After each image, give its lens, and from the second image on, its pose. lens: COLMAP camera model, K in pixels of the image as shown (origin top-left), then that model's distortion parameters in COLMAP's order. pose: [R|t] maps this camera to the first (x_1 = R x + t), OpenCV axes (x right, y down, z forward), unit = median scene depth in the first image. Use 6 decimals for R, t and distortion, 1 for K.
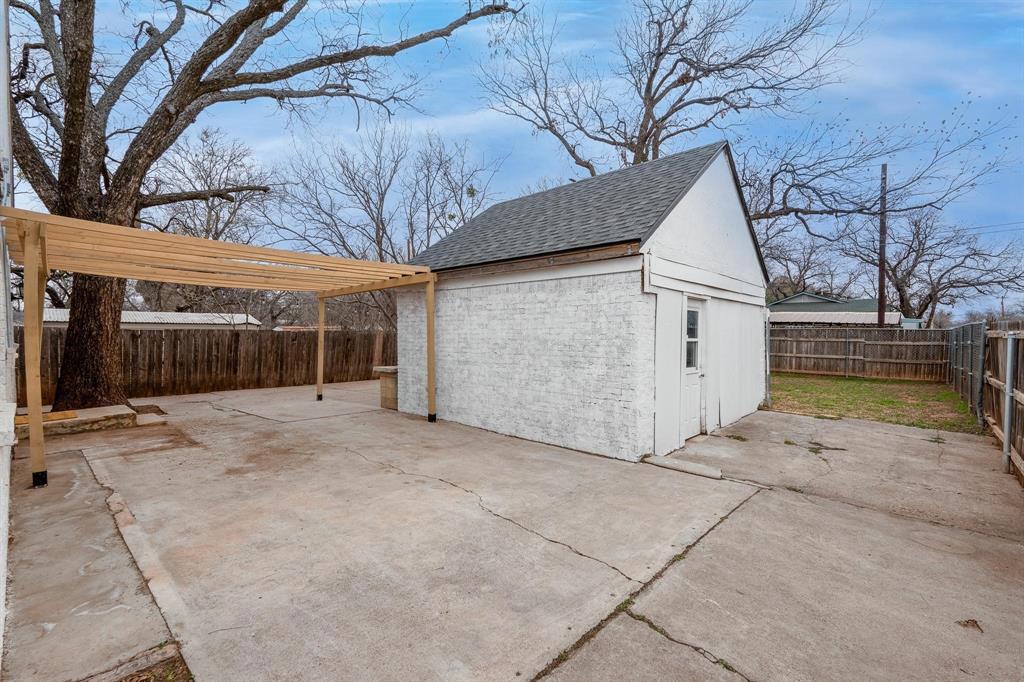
lens RADIAL K [[462.5, 0, 512.6], [0, 462.5, 340.4], [0, 0, 1]] dist [-0.007868, 0.001345]
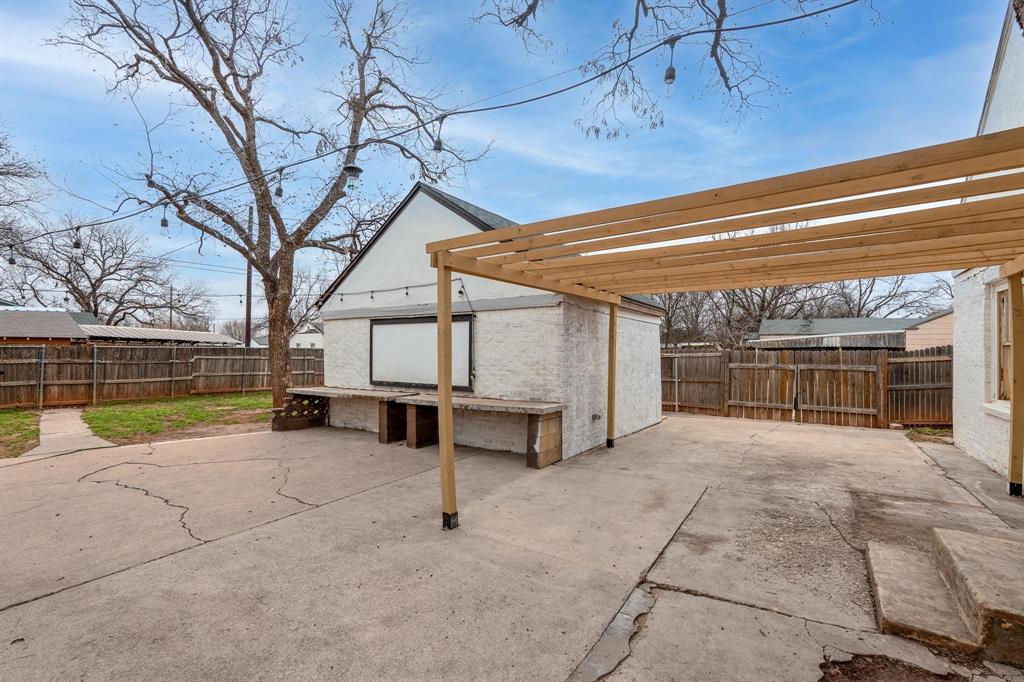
lens RADIAL K [[462.5, 0, 512.2], [0, 462.5, 347.1], [0, 0, 1]] dist [-0.007868, 0.001345]
pose [[-0.168764, 0.014470, 0.985550, -1.063254], [0.005111, 0.999892, -0.013805, -0.020862], [-0.985643, 0.002707, -0.168820, 1.320453]]
